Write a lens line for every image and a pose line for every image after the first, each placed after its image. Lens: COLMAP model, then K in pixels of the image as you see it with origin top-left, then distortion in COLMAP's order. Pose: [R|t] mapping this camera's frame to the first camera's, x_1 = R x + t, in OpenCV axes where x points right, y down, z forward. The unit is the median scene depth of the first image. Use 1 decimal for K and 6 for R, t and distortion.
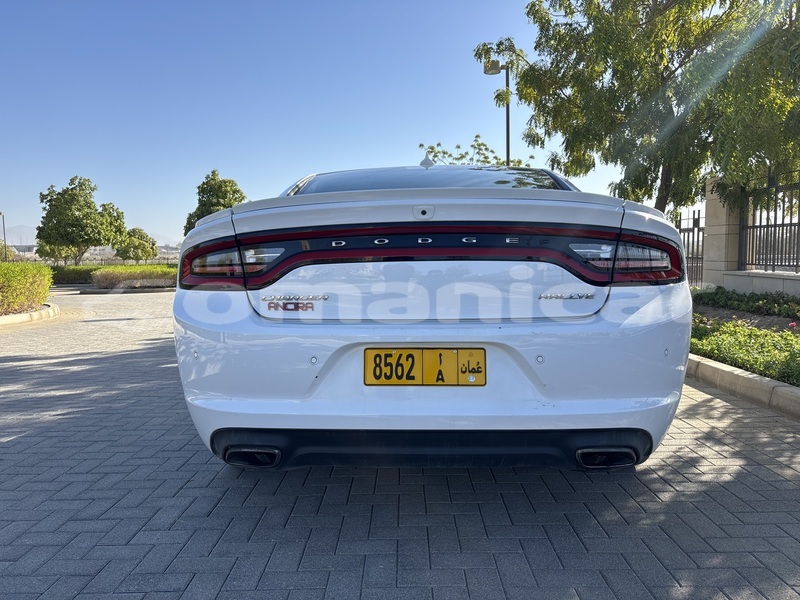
lens RADIAL K [[602.0, 0, 400.0], [0, 602.0, 300.0], [0, 0, 1]] dist [0.028872, 0.001327]
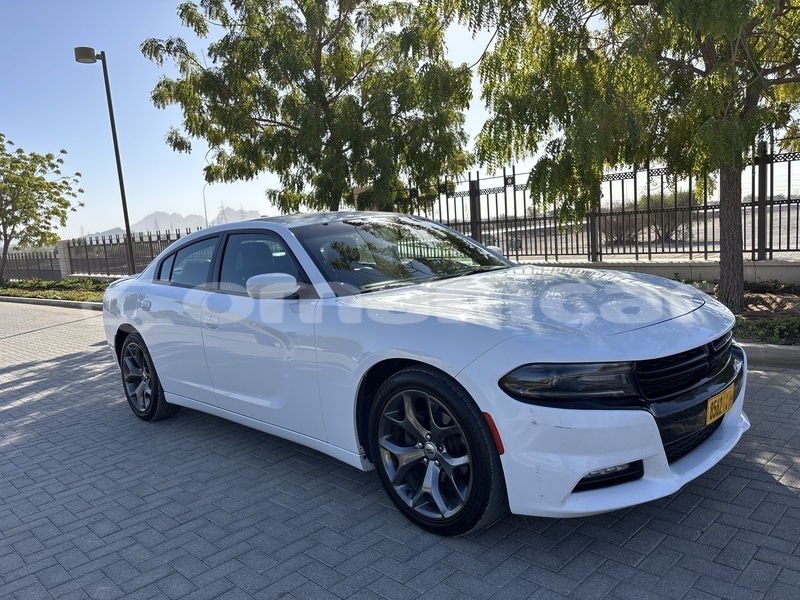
lens RADIAL K [[605.6, 0, 400.0], [0, 605.6, 300.0], [0, 0, 1]] dist [0.004861, -0.000850]
pose [[0.707341, -0.119441, 0.696708, -0.934939], [0.115940, 0.991877, 0.052334, -0.112481], [-0.697300, 0.043758, 0.715443, 0.306403]]
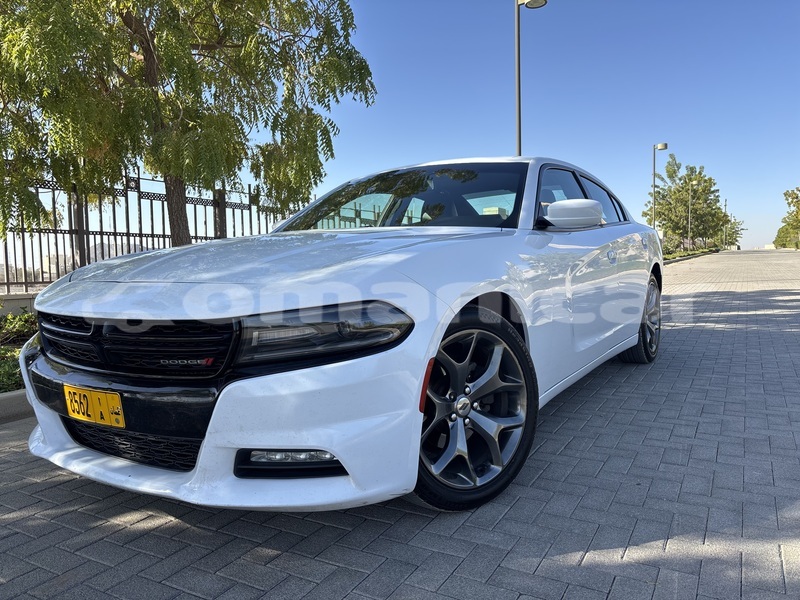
lens RADIAL K [[602.0, 0, 400.0], [0, 602.0, 300.0], [0, 0, 1]] dist [0.028872, 0.001327]
pose [[-0.871361, 0.036505, 0.489282, -0.343317], [0.092985, 0.991443, 0.091625, -0.104874], [-0.481750, 0.125334, -0.867299, 3.045619]]
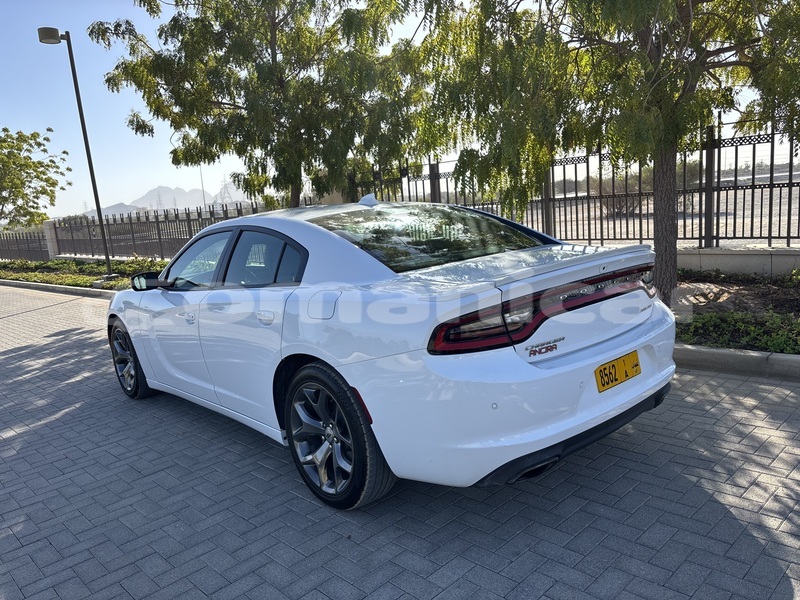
lens RADIAL K [[602.9, 0, 398.2], [0, 602.9, 304.1], [0, 0, 1]] dist [0.033999, -0.051858]
pose [[0.713384, -0.160725, 0.682093, -0.739365], [0.124780, 0.986922, 0.102049, -0.150469], [-0.689575, 0.012312, 0.724110, 0.151576]]
